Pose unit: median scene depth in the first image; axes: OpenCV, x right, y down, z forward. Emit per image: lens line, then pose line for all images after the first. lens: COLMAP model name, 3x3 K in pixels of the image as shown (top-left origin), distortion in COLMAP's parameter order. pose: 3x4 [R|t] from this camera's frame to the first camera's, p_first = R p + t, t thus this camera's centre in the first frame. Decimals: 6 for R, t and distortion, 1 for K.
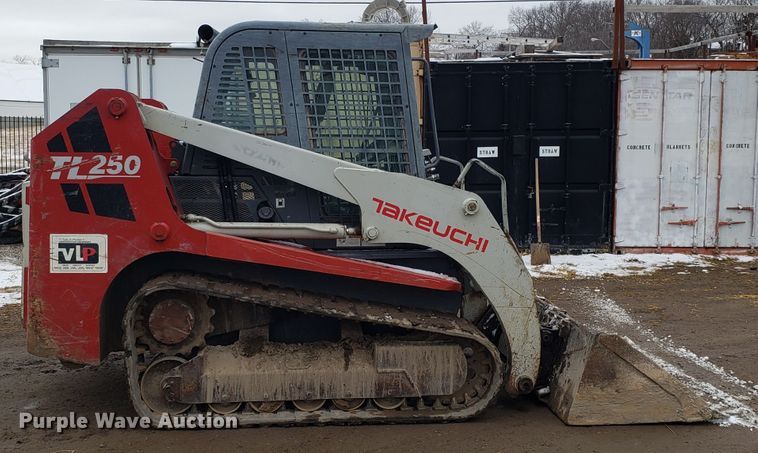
lens RADIAL K [[792.2, 0, 368.1], [0, 792.2, 198.6], [0, 0, 1]] dist [0.114611, -0.014427]
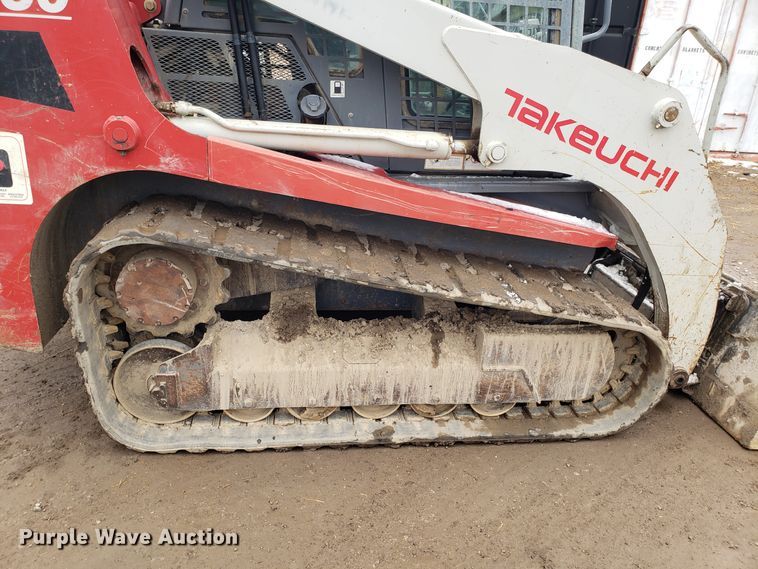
lens RADIAL K [[591.5, 0, 375.9], [0, 591.5, 284.3], [0, 0, 1]] dist [0.037445, -0.044613]
pose [[0.998553, 0.046480, 0.027028, -0.091312], [-0.052647, 0.947310, 0.315961, 0.002079], [-0.010918, -0.316927, 0.948387, 0.559229]]
